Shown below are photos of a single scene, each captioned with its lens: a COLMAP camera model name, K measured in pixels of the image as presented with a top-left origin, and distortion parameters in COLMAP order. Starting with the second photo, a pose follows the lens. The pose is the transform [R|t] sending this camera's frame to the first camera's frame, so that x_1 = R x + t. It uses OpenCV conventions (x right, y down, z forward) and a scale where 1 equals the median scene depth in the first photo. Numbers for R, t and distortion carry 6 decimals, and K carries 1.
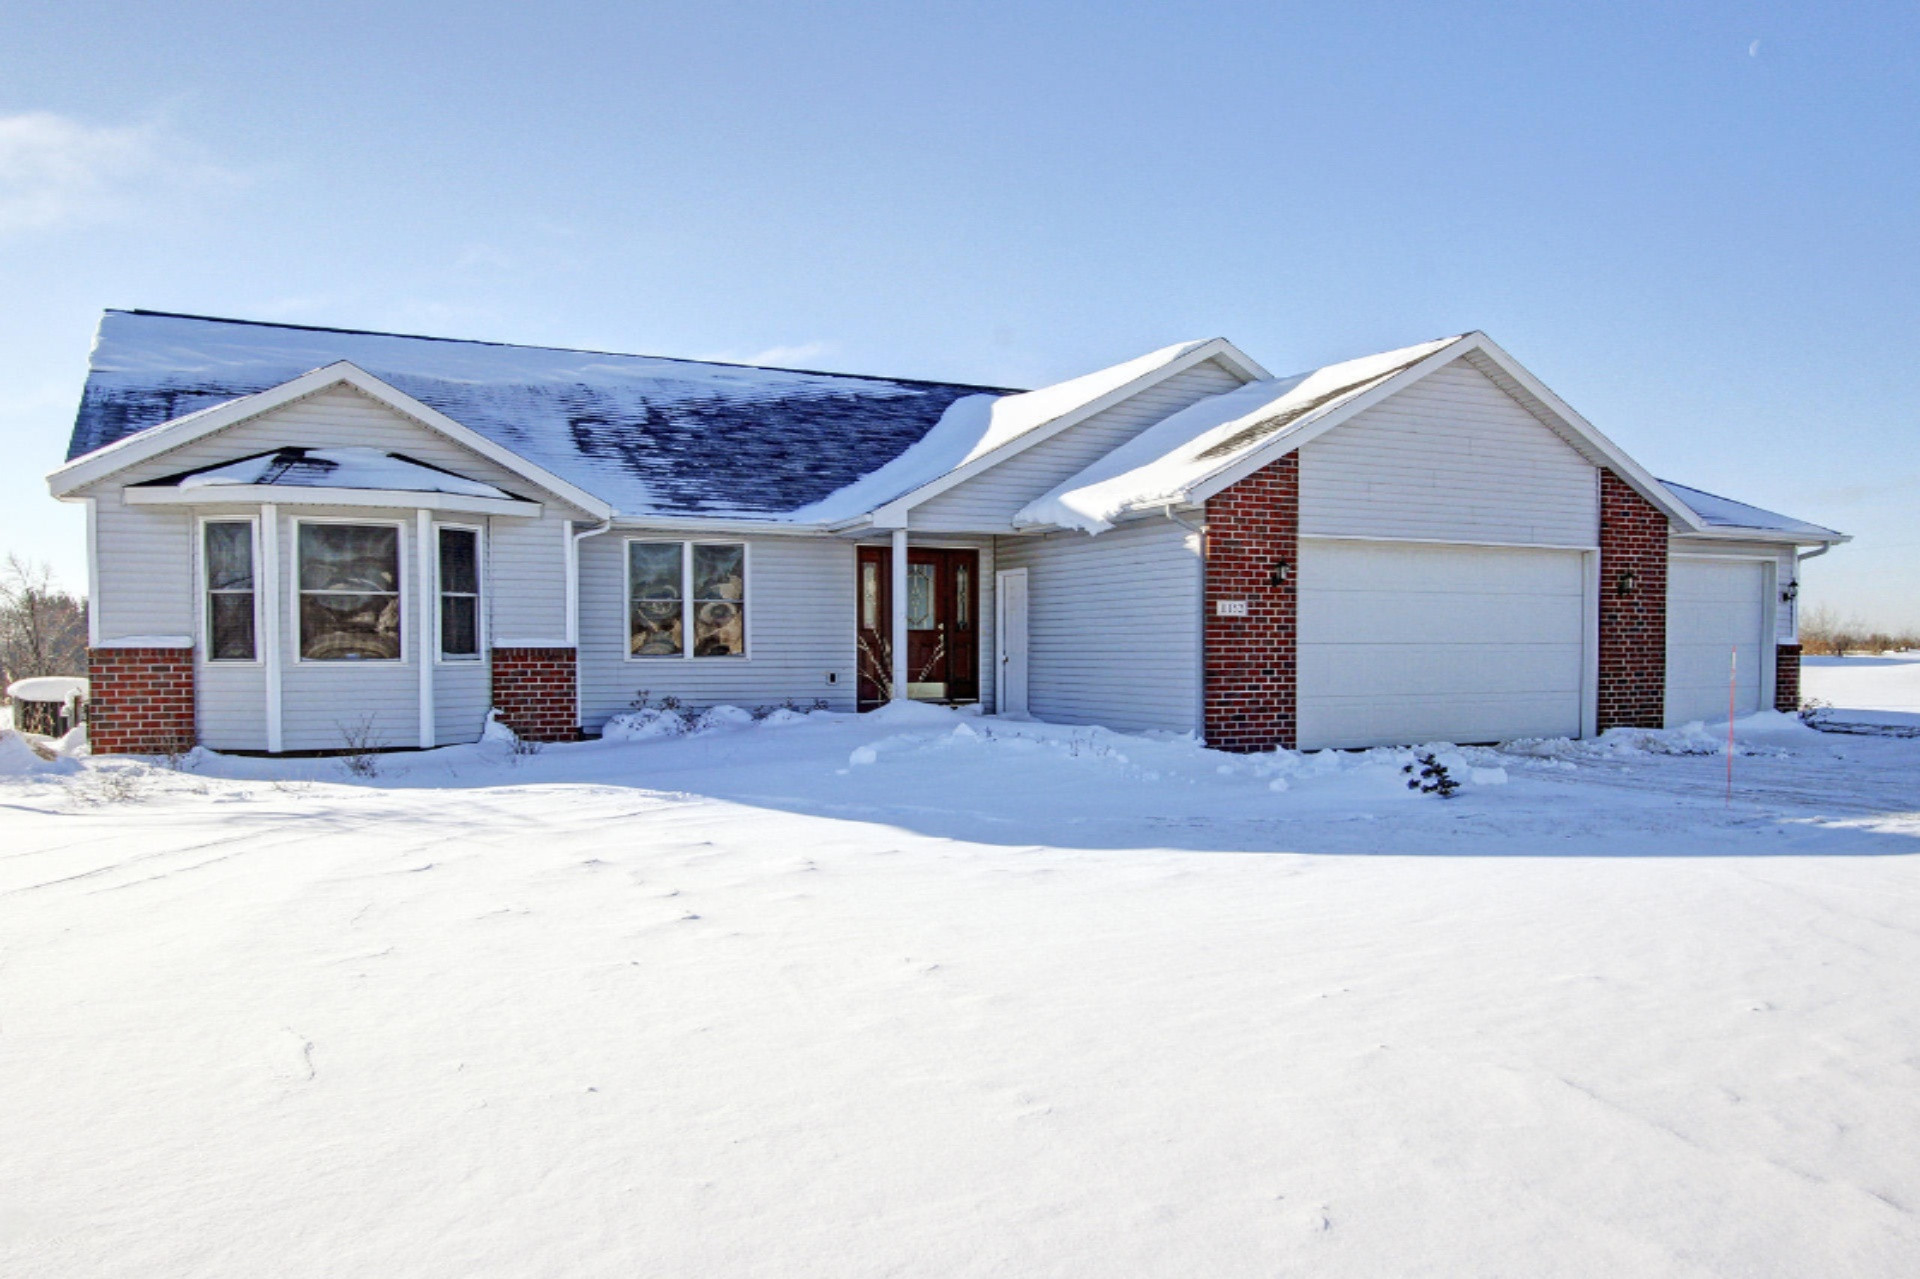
lens RADIAL K [[1158.9, 0, 988.1], [0, 1158.9, 656.2], [0, 0, 1]] dist [0.000022, 0.012885]
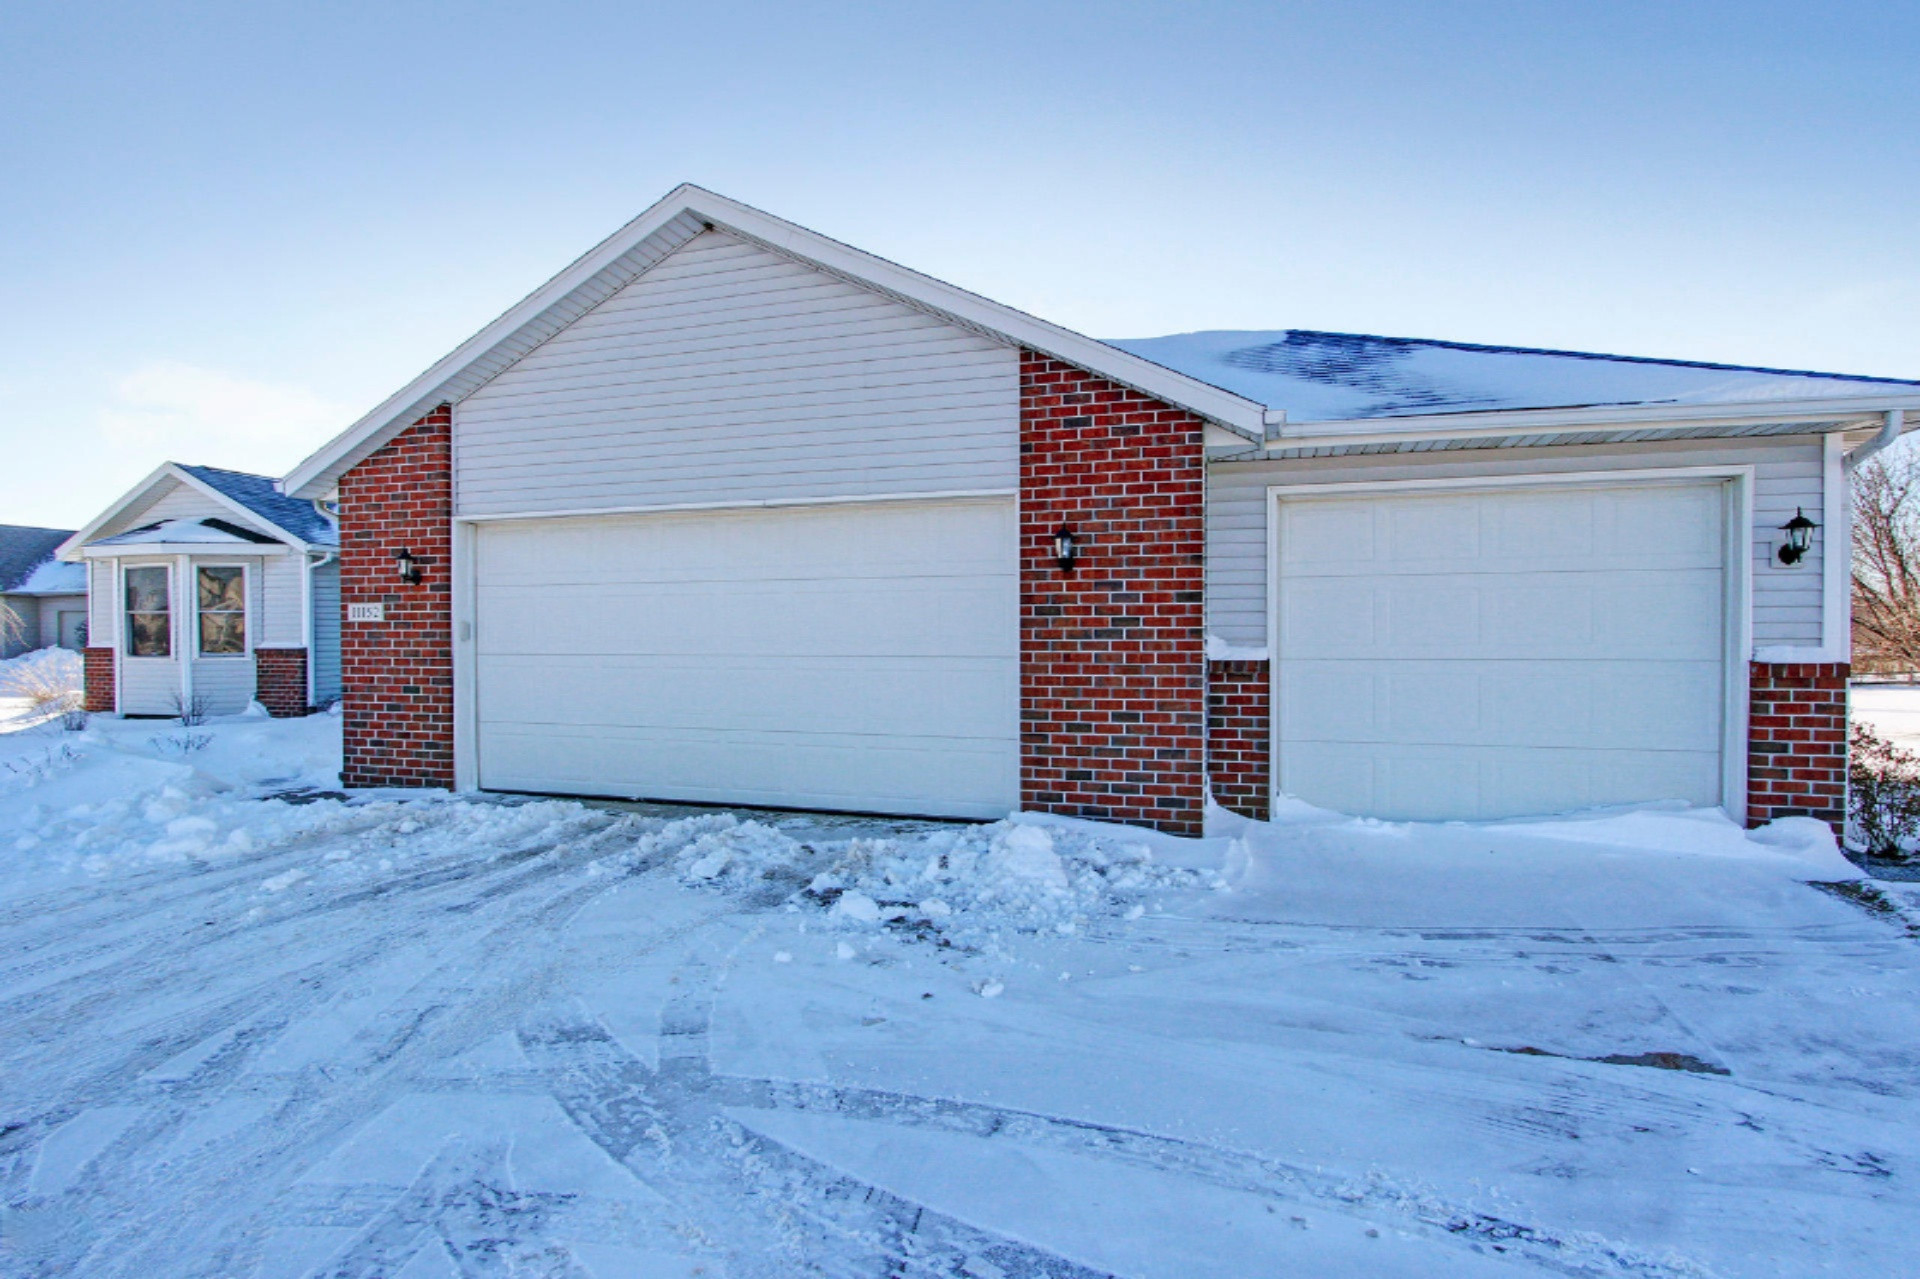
lens RADIAL K [[844.2, 0, 960.0], [0, 844.2, 639.5], [0, 0, 1]] dist [-0.019208, 0.000116]
pose [[0.768317, 0.004100, -0.640057, 0.879868], [-0.006167, 0.999980, -0.000997, -0.022338], [0.640040, 0.004713, 0.768327, 0.763084]]
